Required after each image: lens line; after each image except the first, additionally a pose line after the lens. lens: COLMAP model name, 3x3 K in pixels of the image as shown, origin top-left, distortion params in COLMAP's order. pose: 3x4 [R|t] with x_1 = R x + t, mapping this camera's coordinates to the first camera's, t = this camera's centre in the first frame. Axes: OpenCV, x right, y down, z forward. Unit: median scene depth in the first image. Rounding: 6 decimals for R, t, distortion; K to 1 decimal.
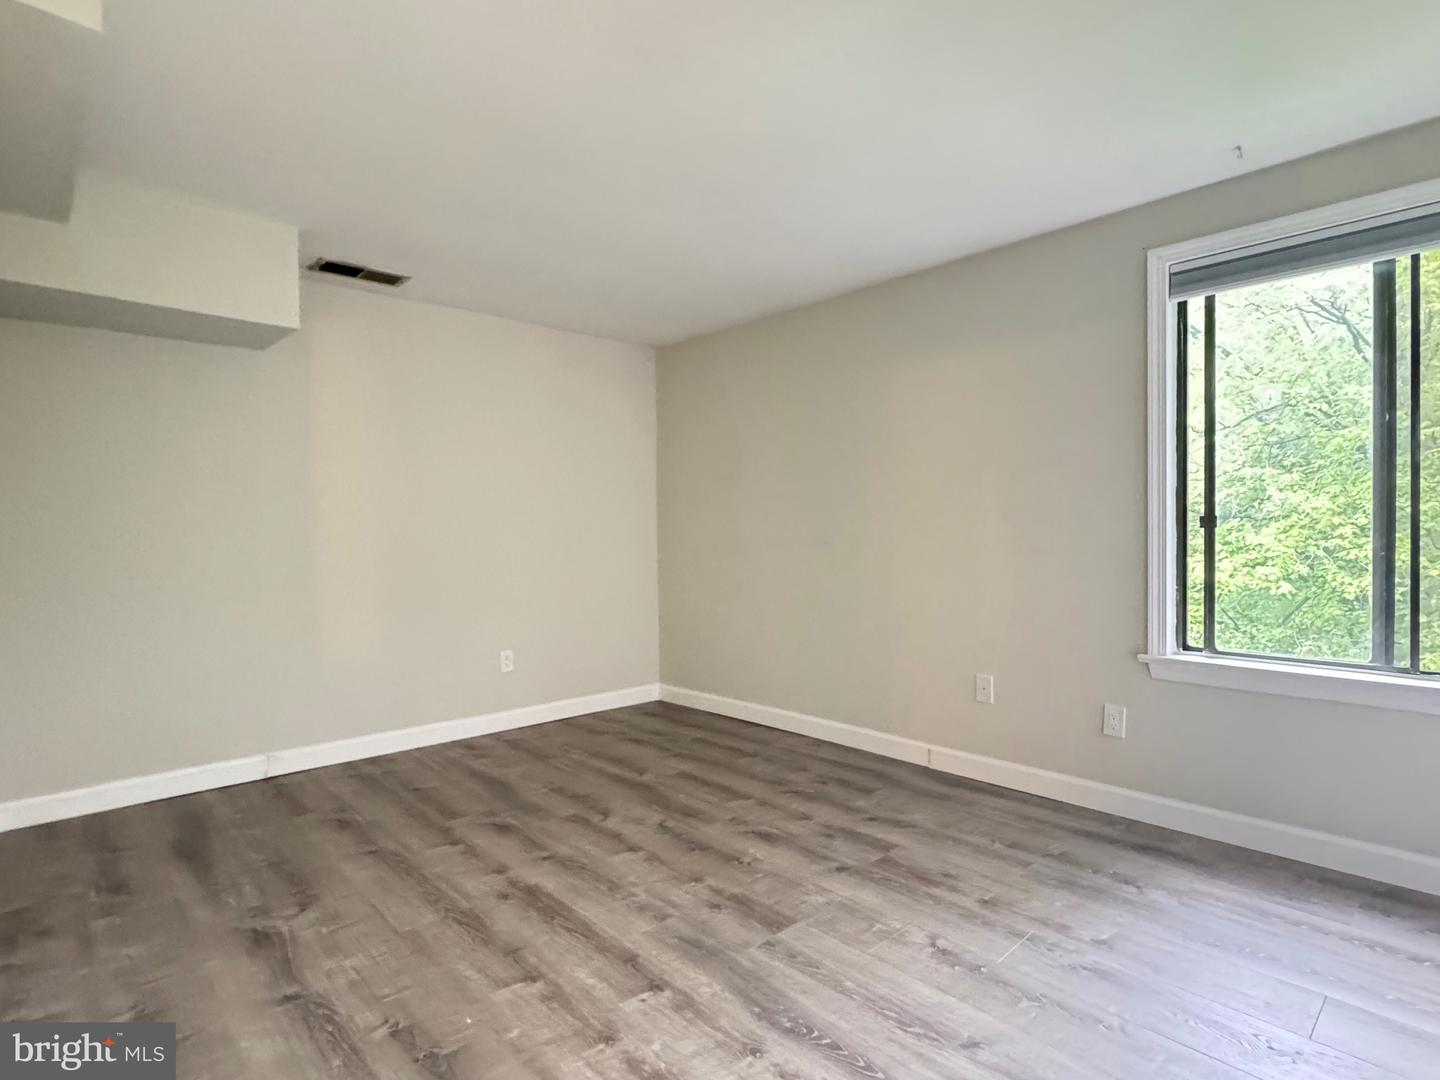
lens RADIAL K [[743.6, 0, 719.4], [0, 743.6, 539.9], [0, 0, 1]] dist [0.000773, -0.000531]
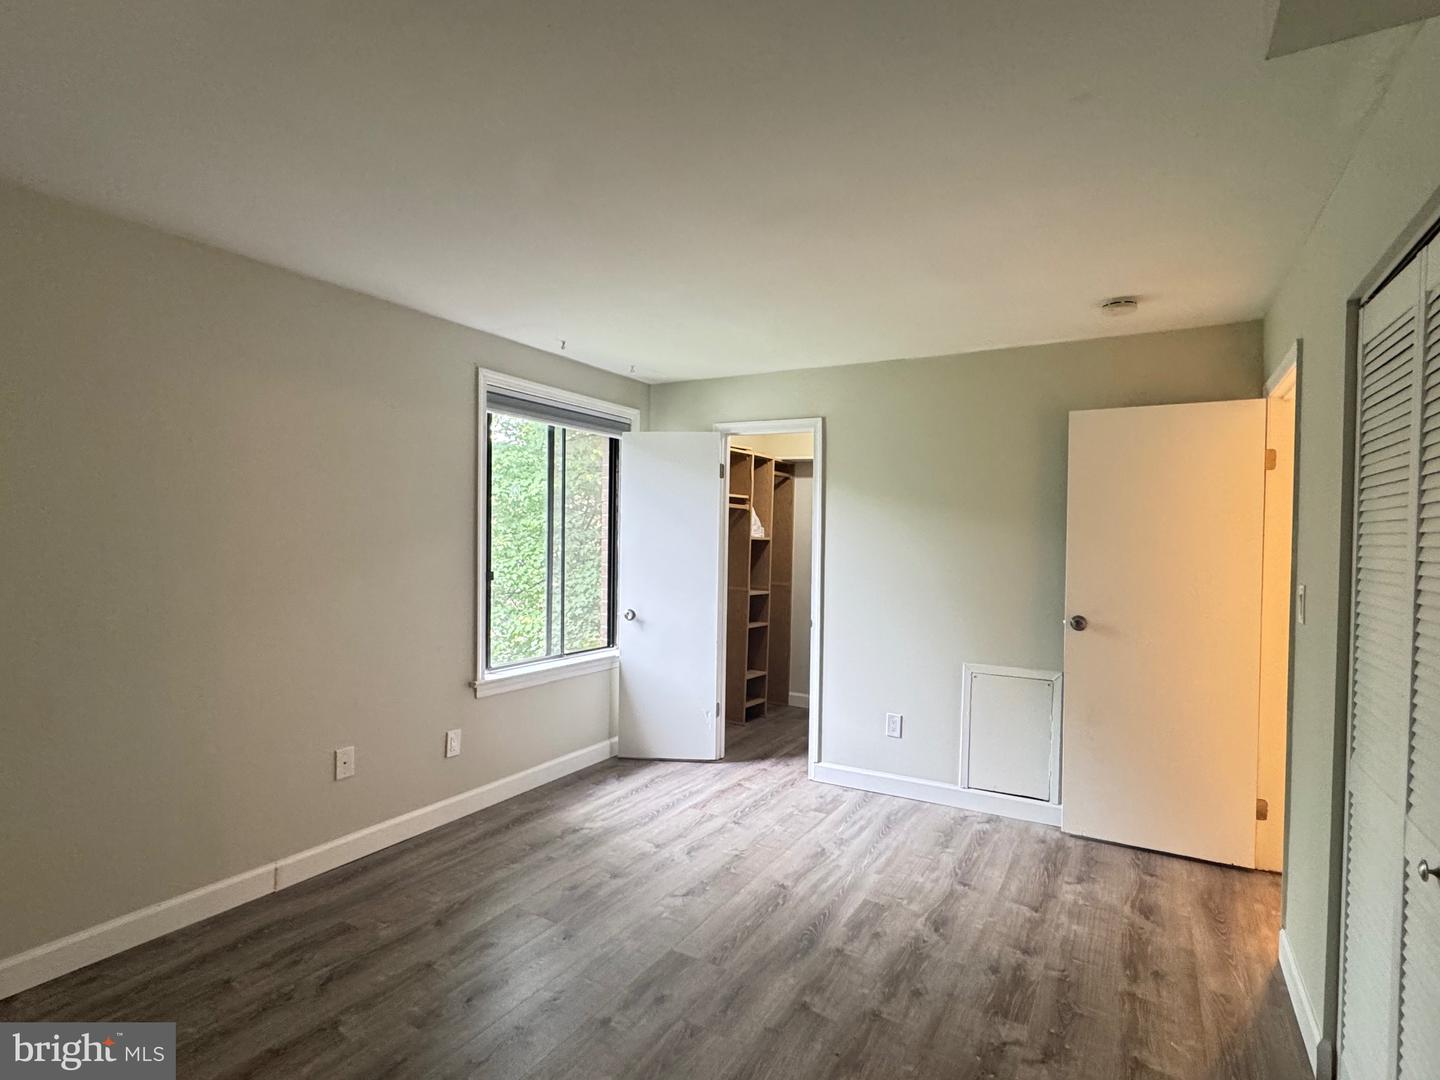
lens RADIAL K [[743.6, 0, 719.5], [0, 743.6, 543.6], [0, 0, 1]] dist [0.000773, -0.000531]
pose [[-0.294397, -0.004257, 0.955674, -0.920718], [-0.002718, 0.999990, 0.003618, -0.105748], [-0.955679, -0.001532, -0.294406, 1.162846]]
